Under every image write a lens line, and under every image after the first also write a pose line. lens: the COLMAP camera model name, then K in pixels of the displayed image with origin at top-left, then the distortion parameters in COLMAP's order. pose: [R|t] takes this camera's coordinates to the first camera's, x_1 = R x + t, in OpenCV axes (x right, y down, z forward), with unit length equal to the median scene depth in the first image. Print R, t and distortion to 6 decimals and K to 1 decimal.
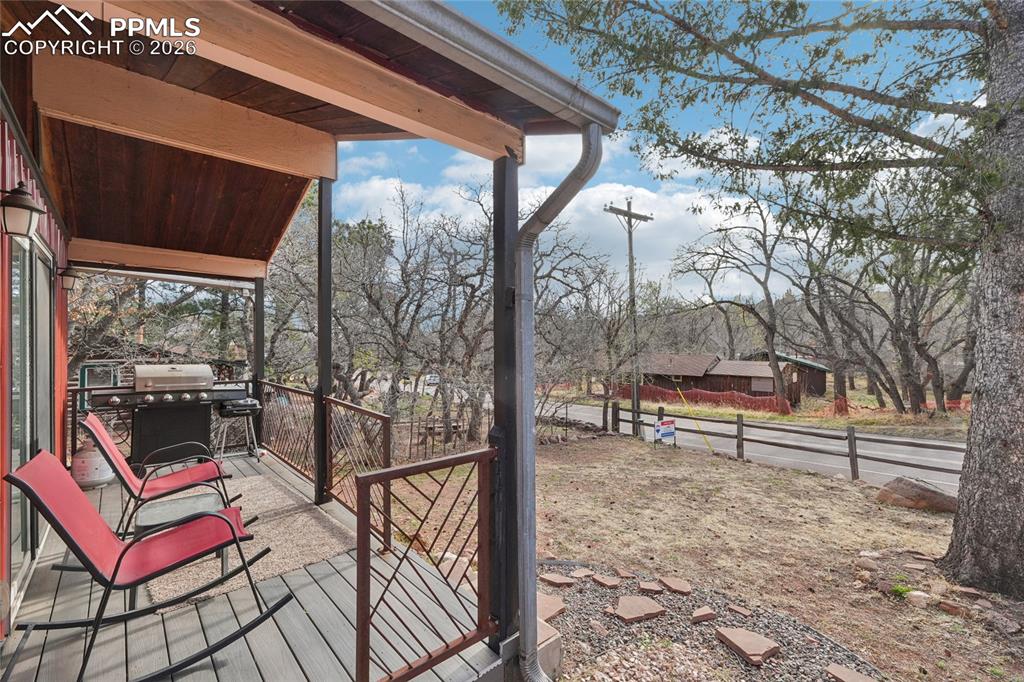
lens RADIAL K [[437.1, 0, 514.5], [0, 437.1, 341.5], [0, 0, 1]] dist [-0.001327, 0.002034]
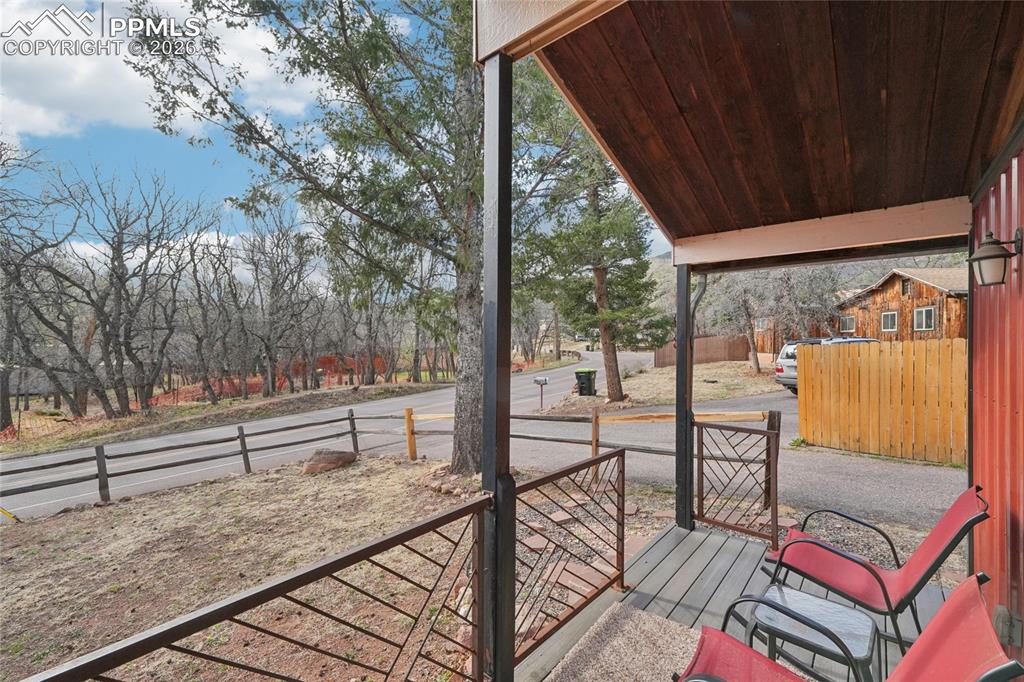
lens RADIAL K [[437.1, 0, 514.0], [0, 437.1, 340.3], [0, 0, 1]] dist [-0.001327, 0.002034]
pose [[-0.127242, 0.003030, 0.991867, -0.458664], [0.002161, 0.999994, -0.002778, -0.017827], [-0.991869, 0.001790, -0.127248, 0.522472]]
